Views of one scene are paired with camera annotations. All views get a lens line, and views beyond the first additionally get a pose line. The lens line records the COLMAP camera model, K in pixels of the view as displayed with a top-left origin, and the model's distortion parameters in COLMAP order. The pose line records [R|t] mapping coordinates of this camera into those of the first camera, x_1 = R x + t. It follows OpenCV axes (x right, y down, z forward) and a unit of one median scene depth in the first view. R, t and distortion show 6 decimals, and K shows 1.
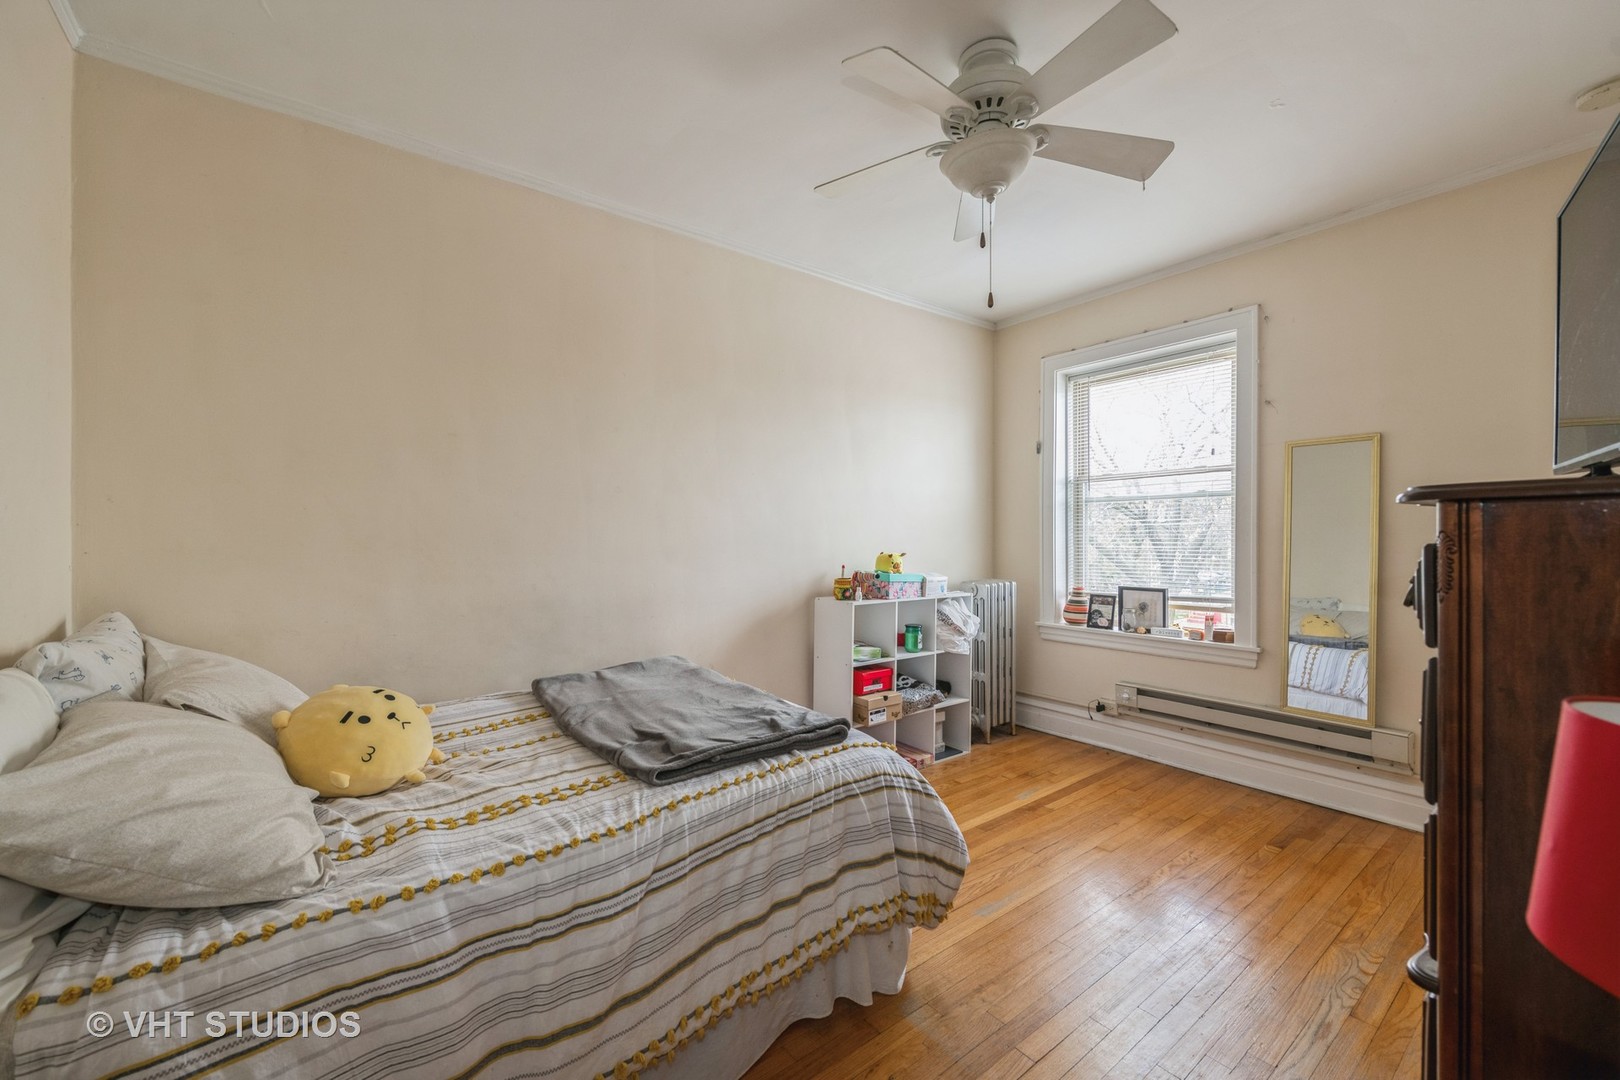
lens RADIAL K [[656.3, 0, 808.4], [0, 656.3, 541.2], [0, 0, 1]] dist [-0.001719, 0.000067]
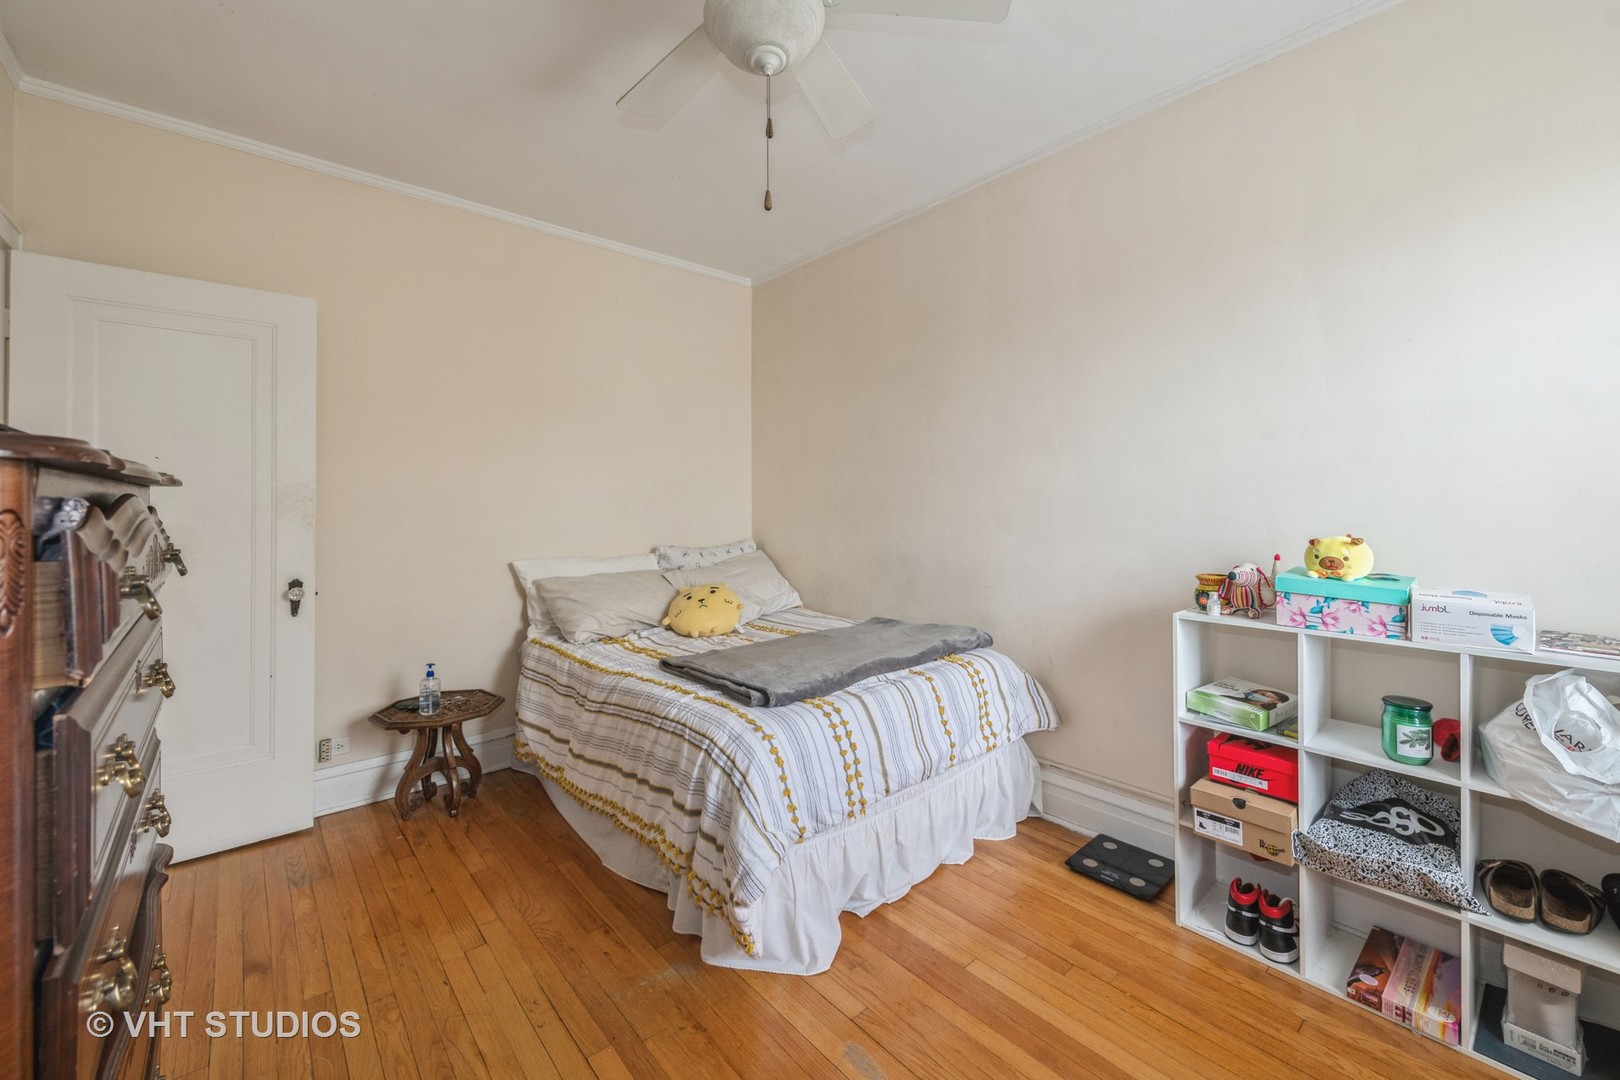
lens RADIAL K [[656.3, 0, 775.0], [0, 656.3, 496.6], [0, 0, 1]] dist [-0.001719, 0.000067]
pose [[0.038427, 0.000464, -0.999261, 0.623998], [-0.001793, 0.999998, 0.000395, -0.011042], [0.999260, 0.001776, 0.038428, 0.585215]]
